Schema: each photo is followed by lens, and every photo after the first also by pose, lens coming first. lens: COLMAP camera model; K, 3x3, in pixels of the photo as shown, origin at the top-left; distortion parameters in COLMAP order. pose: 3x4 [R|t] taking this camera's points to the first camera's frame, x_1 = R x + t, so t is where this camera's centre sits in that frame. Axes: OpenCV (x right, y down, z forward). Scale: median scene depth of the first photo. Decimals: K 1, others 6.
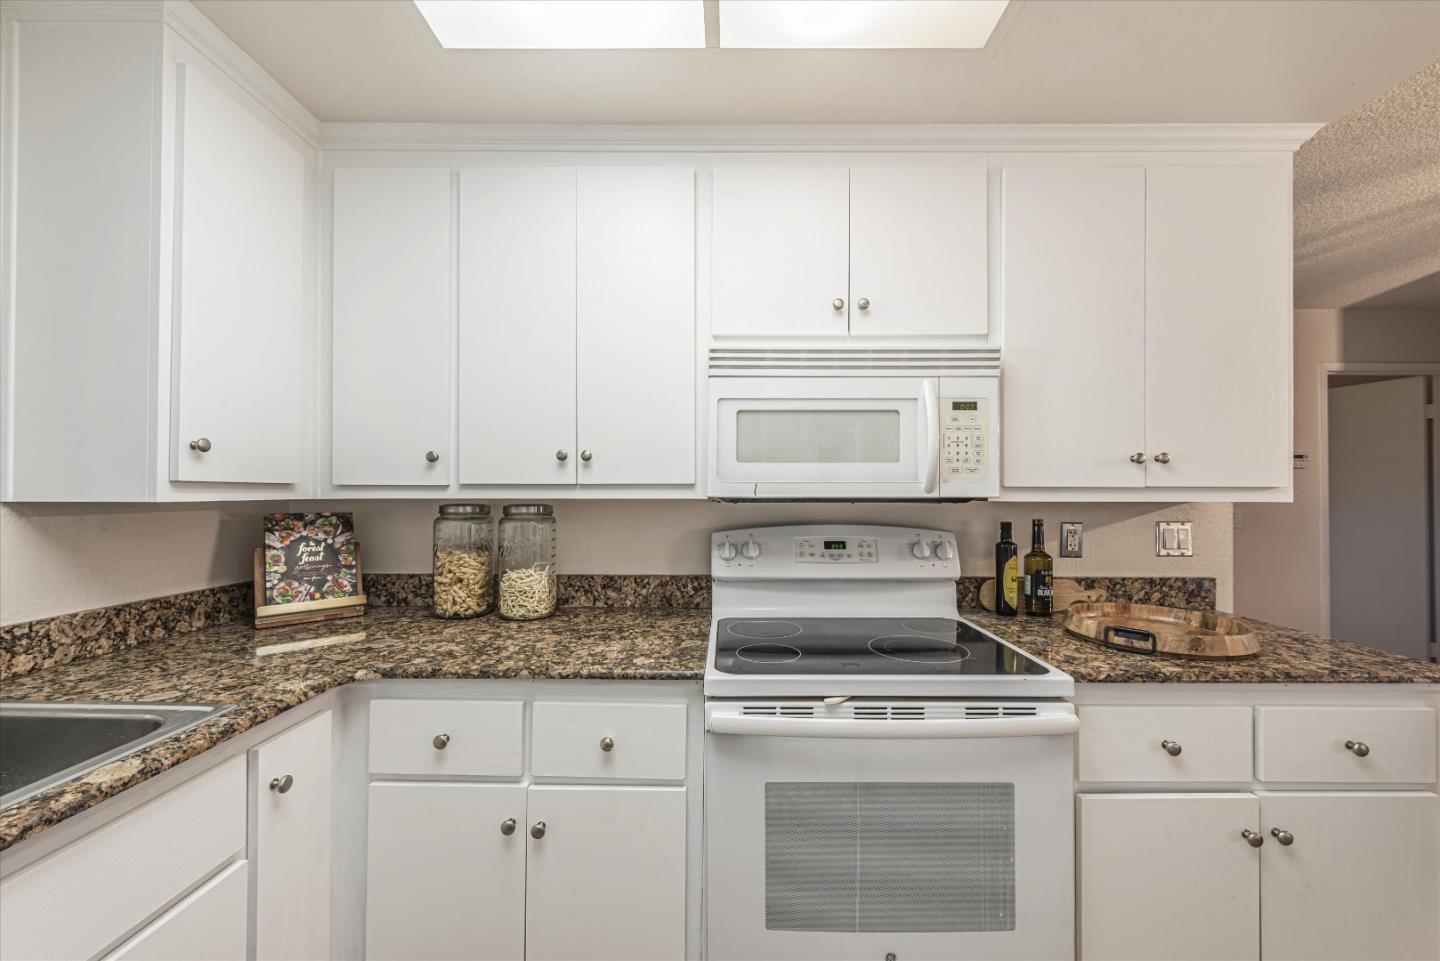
lens RADIAL K [[557.3, 0, 722.0], [0, 557.3, 484.1], [0, 0, 1]] dist [0.004642, -0.001335]
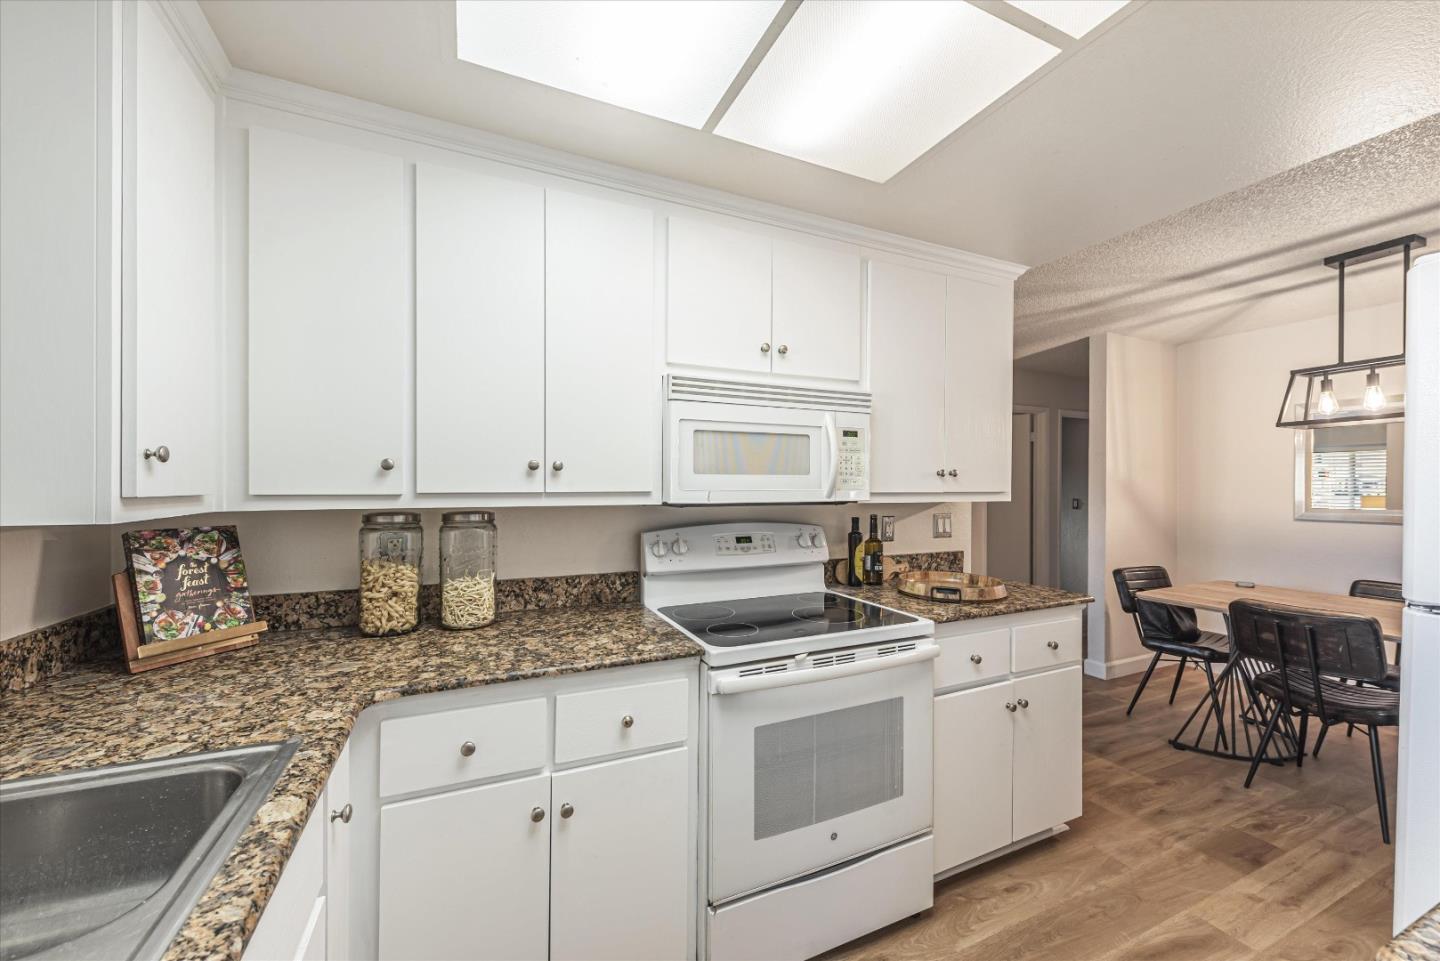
lens RADIAL K [[557.3, 0, 722.3], [0, 557.3, 485.1], [0, 0, 1]] dist [0.004642, -0.001335]
pose [[0.905068, -0.000386, 0.425267, -0.396521], [-0.006586, 0.999867, 0.014924, -0.031204], [-0.425216, -0.016308, 0.904945, -0.090221]]
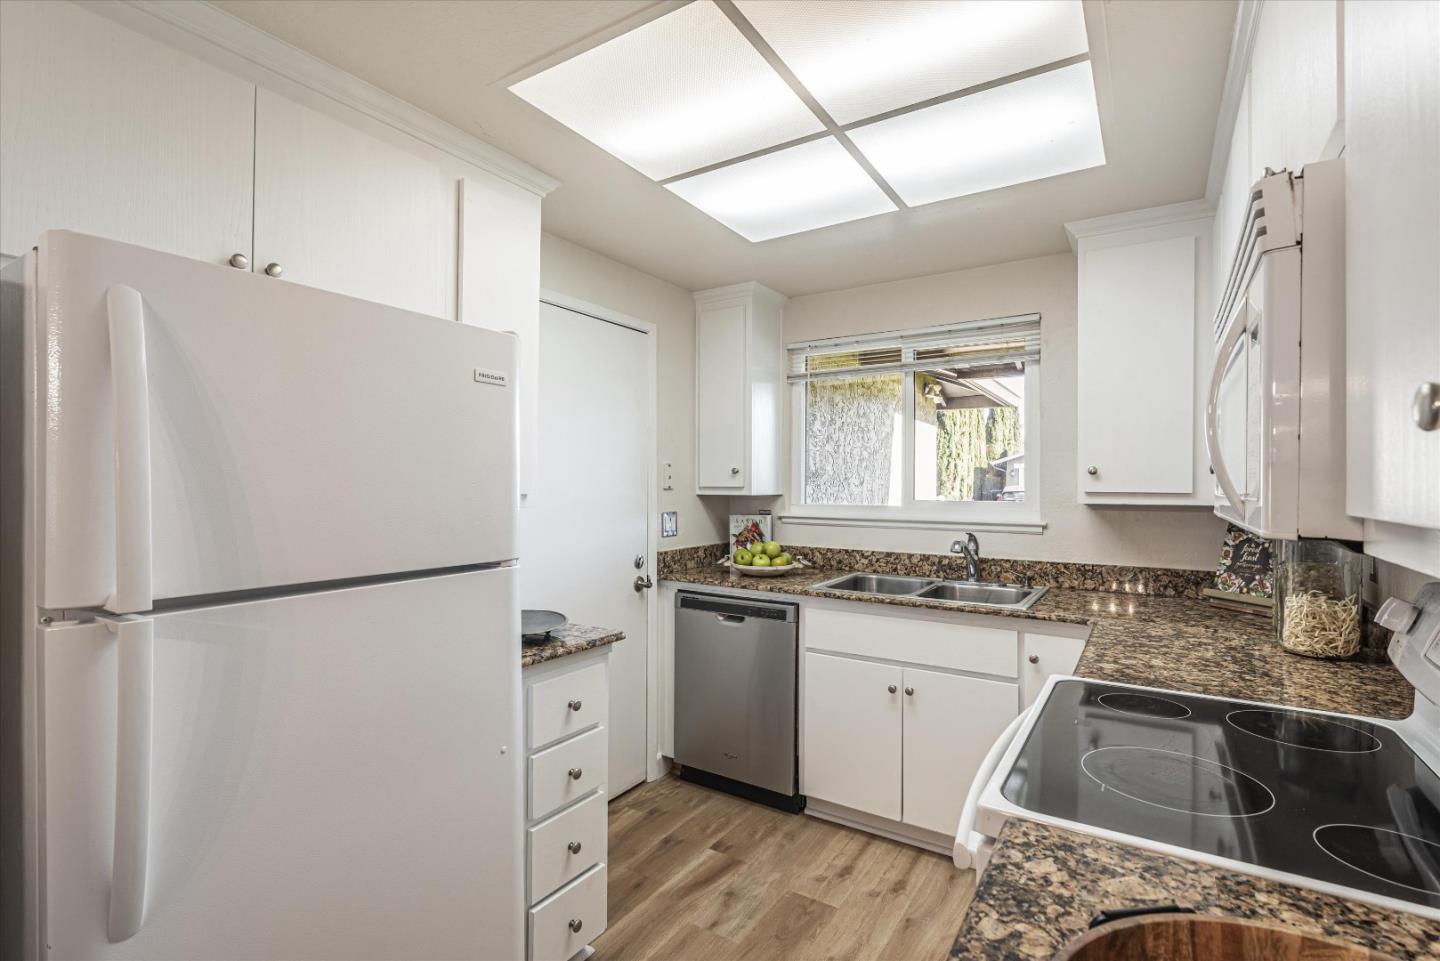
lens RADIAL K [[681.6, 0, 719.2], [0, 681.6, 483.2], [0, 0, 1]] dist [0.001453, 0.000607]
pose [[-0.534689, -0.004974, -0.845034, 1.081557], [0.006682, 0.999927, -0.010113, -0.013983], [0.845022, -0.011054, -0.534617, 0.872338]]
